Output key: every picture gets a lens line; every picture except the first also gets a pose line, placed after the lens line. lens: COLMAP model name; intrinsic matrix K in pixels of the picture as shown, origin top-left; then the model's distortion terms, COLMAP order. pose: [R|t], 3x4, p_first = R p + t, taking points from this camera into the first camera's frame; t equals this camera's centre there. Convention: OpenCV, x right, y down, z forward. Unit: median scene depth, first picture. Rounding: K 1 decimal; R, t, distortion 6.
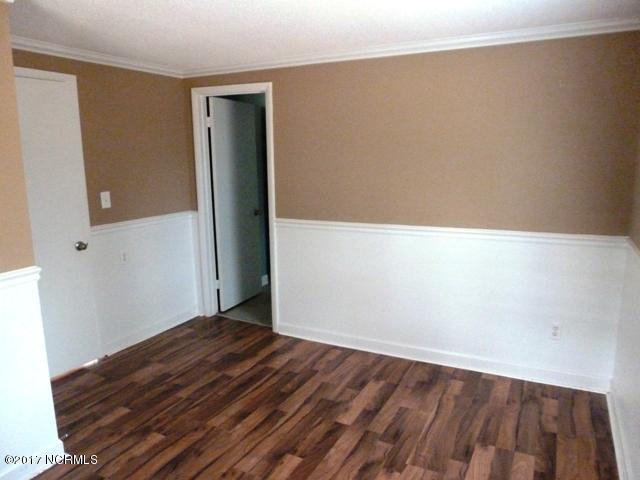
lens RADIAL K [[460.0, 0, 320.0], [0, 460.0, 240.0], [0, 0, 1]] dist [-0.063369, 0.024730]
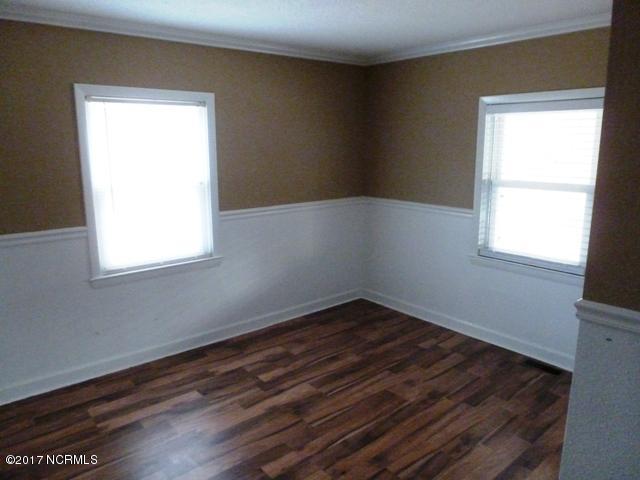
lens RADIAL K [[460.0, 0, 320.0], [0, 460.0, 240.0], [0, 0, 1]] dist [-0.063369, 0.024730]
pose [[-0.927955, -0.061348, 0.367608, -0.469653], [0.079125, 0.931443, 0.355180, -0.285354], [-0.364195, 0.358678, -0.859484, 1.597925]]
